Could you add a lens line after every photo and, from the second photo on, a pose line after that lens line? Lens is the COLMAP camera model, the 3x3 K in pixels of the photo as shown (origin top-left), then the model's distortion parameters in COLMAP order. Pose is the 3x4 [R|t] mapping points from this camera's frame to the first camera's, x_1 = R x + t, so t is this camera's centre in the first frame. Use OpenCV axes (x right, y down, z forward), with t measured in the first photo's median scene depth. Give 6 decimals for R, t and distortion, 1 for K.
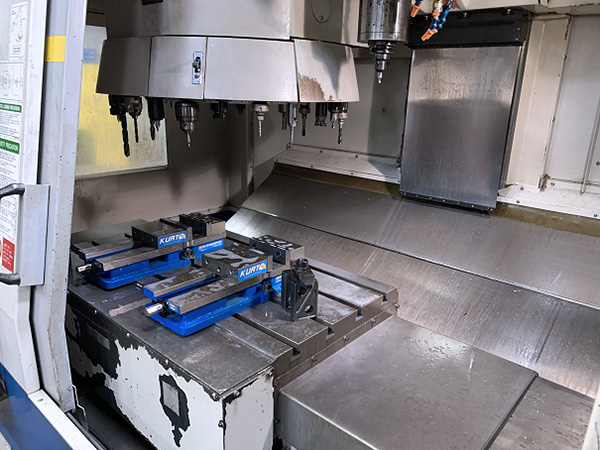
lens RADIAL K [[457.8, 0, 303.4], [0, 457.8, 227.9], [0, 0, 1]] dist [0.032772, -0.046324]
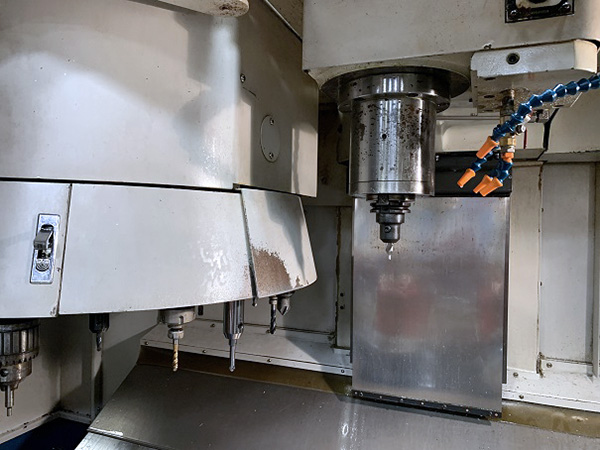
lens RADIAL K [[457.8, 0, 298.2], [0, 457.8, 218.8], [0, 0, 1]] dist [0.032772, -0.046324]
pose [[0.939483, -0.010292, 0.342442, -0.127946], [0.108577, 0.956968, -0.269117, -0.191872], [-0.324936, 0.290012, 0.900172, 0.429026]]
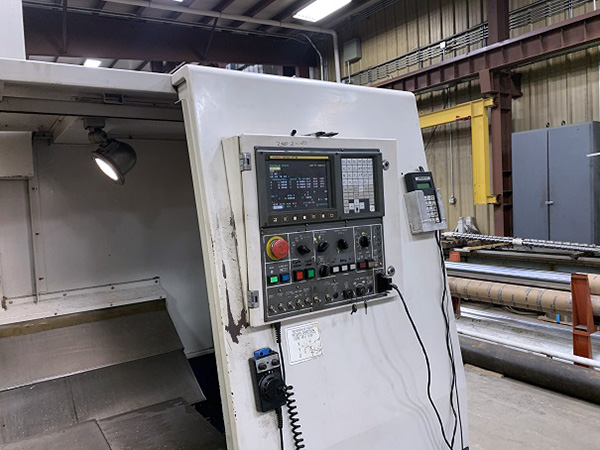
lens RADIAL K [[457.8, 0, 299.2], [0, 457.8, 224.3], [0, 0, 1]] dist [0.032772, -0.046324]
pose [[0.255027, -0.096385, 0.962118, -0.509690], [0.339974, 0.940426, 0.004095, -0.038273], [-0.905195, 0.326051, 0.272603, -0.140922]]
